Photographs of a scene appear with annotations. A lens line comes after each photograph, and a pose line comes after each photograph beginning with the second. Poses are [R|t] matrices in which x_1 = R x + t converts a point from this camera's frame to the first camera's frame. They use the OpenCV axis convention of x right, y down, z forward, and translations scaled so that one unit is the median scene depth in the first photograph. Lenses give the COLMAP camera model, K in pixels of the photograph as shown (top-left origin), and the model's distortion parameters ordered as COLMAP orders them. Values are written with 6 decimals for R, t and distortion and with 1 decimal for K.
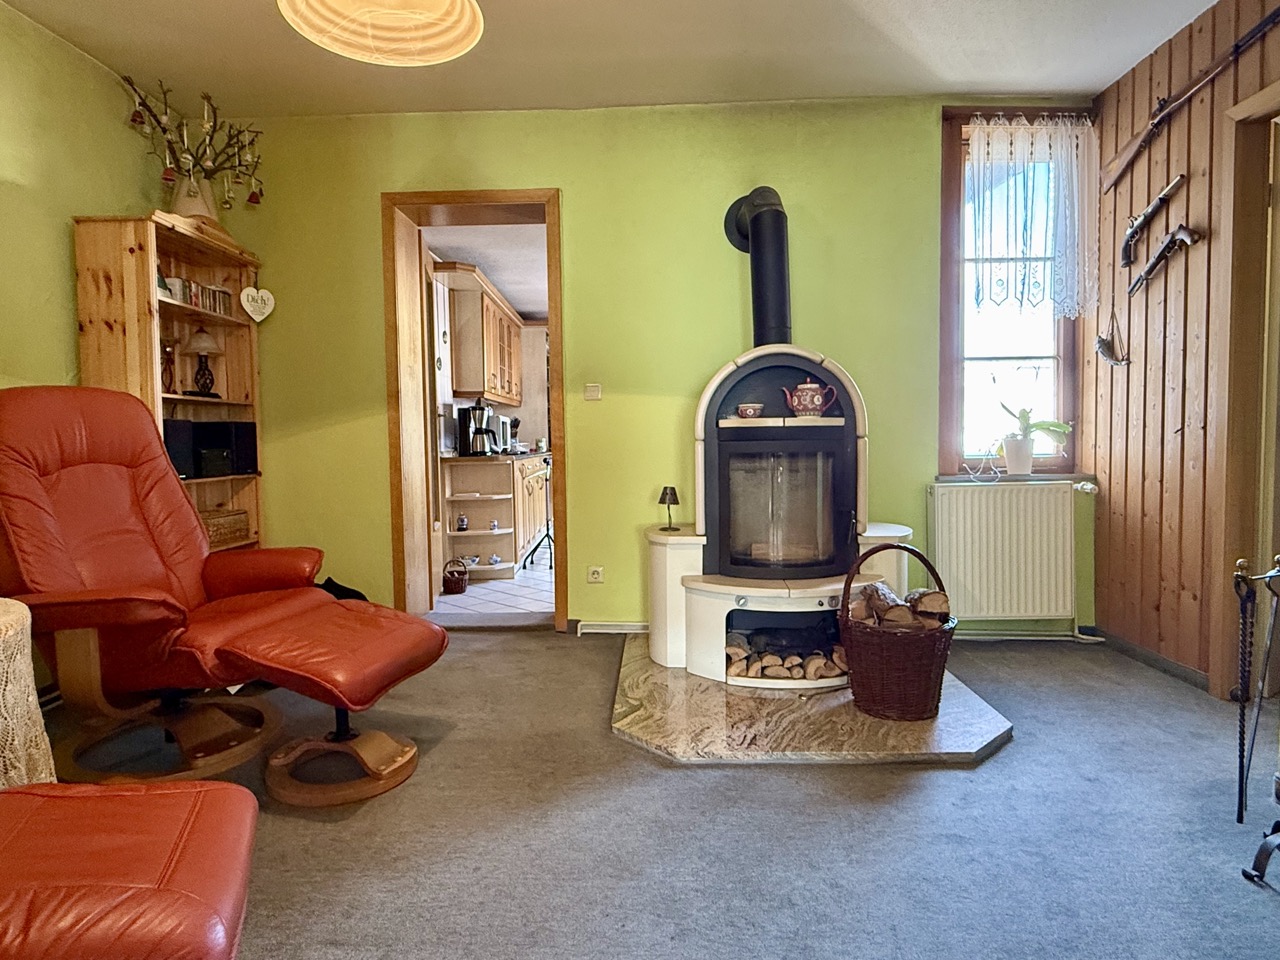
lens RADIAL K [[748.3, 0, 640.4], [0, 748.3, 475.8], [0, 0, 1]] dist [-0.000685, -0.000012]
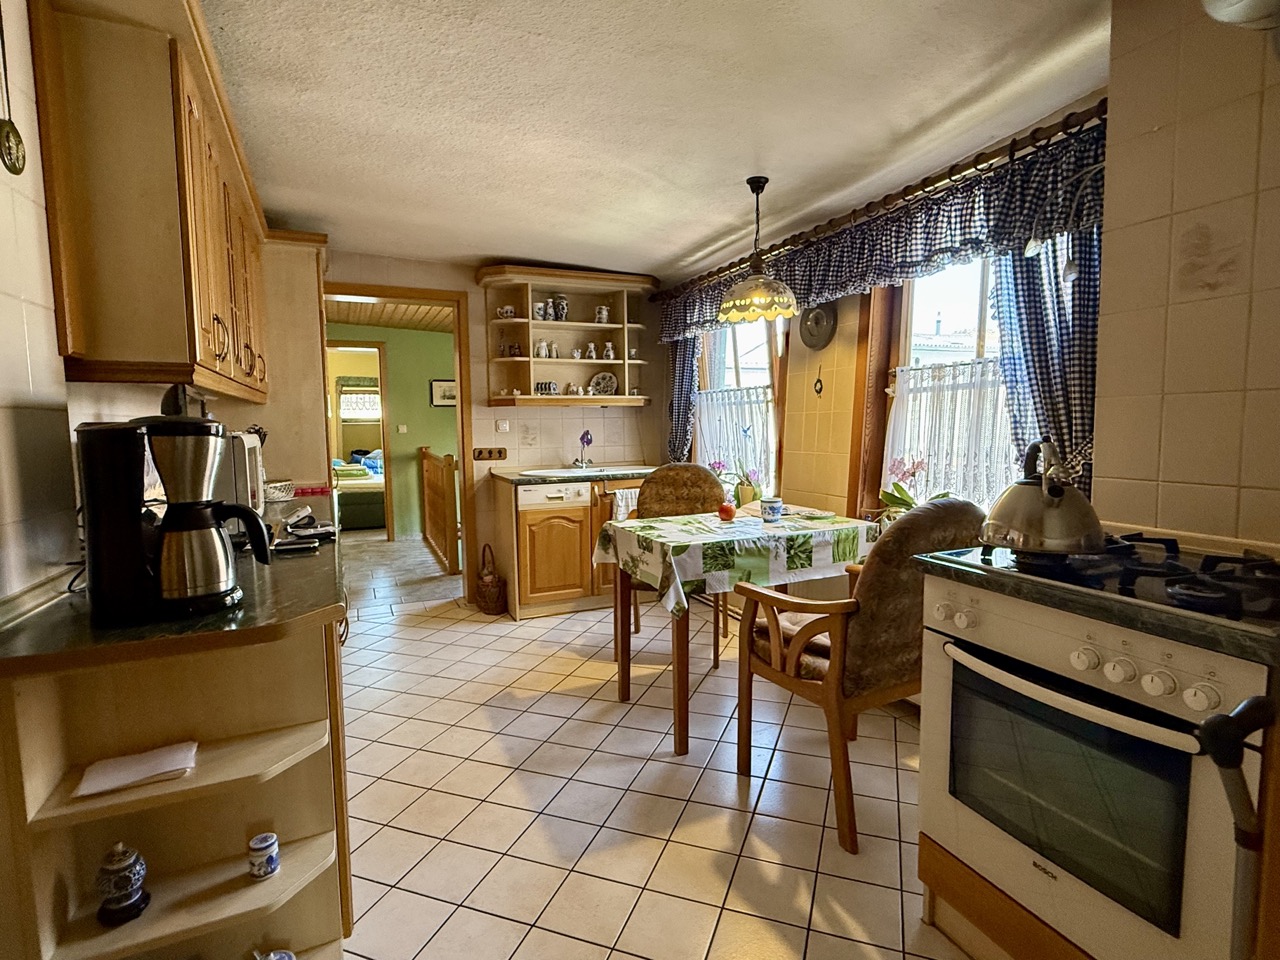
lens RADIAL K [[659.4, 0, 640.9], [0, 659.4, 484.9], [0, 0, 1]] dist [0.000998, 0.000089]
pose [[0.911866, -0.028399, 0.409505, -0.157142], [0.012925, 0.999096, 0.040506, -0.073484], [-0.410285, -0.031643, 0.911408, 0.691743]]
